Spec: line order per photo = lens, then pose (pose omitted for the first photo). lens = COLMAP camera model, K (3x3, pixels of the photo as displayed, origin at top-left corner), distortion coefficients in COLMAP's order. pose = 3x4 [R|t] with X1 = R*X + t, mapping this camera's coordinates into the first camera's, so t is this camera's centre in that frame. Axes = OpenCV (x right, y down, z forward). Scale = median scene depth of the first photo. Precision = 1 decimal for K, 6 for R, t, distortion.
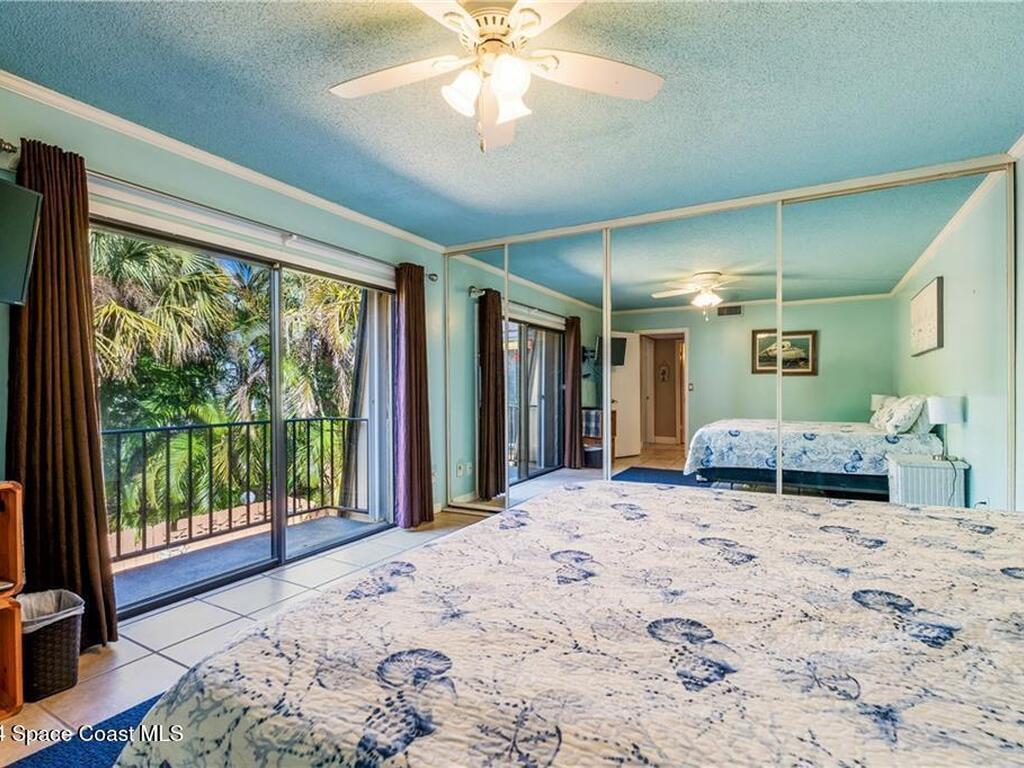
lens RADIAL K [[507.0, 0, 515.5], [0, 507.0, 385.7], [0, 0, 1]] dist [-0.003202, -0.000223]
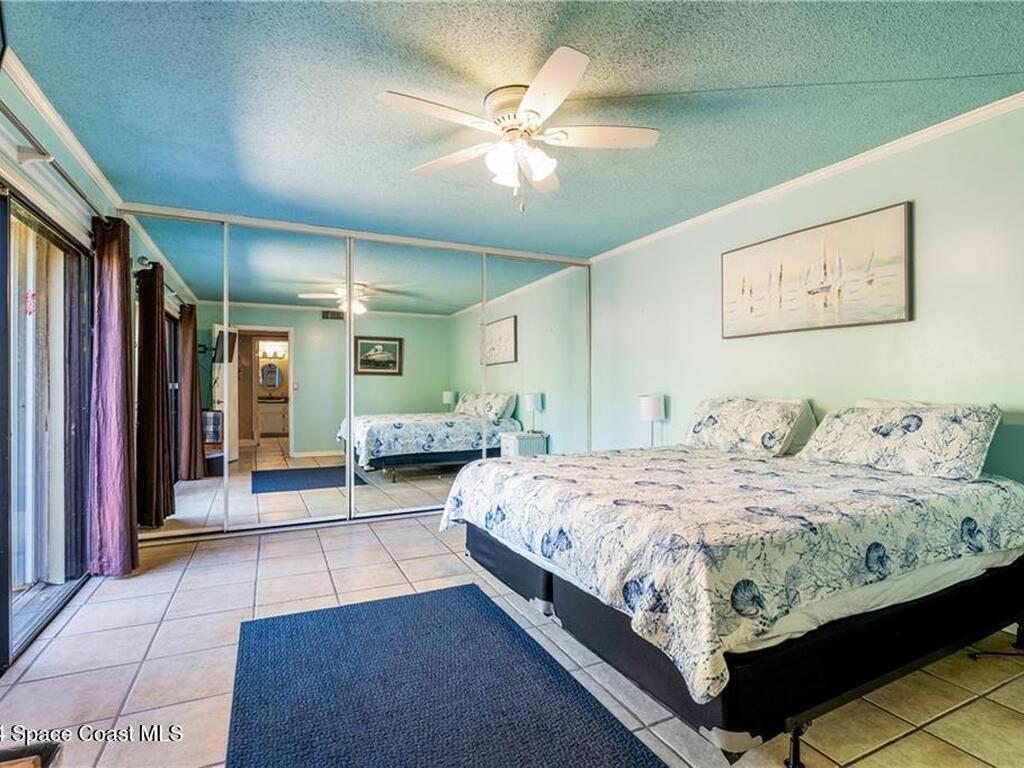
lens RADIAL K [[507.0, 0, 515.5], [0, 507.0, 385.7], [0, 0, 1]] dist [-0.003202, -0.000223]
pose [[0.602689, 0.006284, 0.797952, -0.346129], [-0.008370, 0.999964, -0.001553, -0.000577], [-0.797933, -0.005743, 0.602719, 0.063711]]
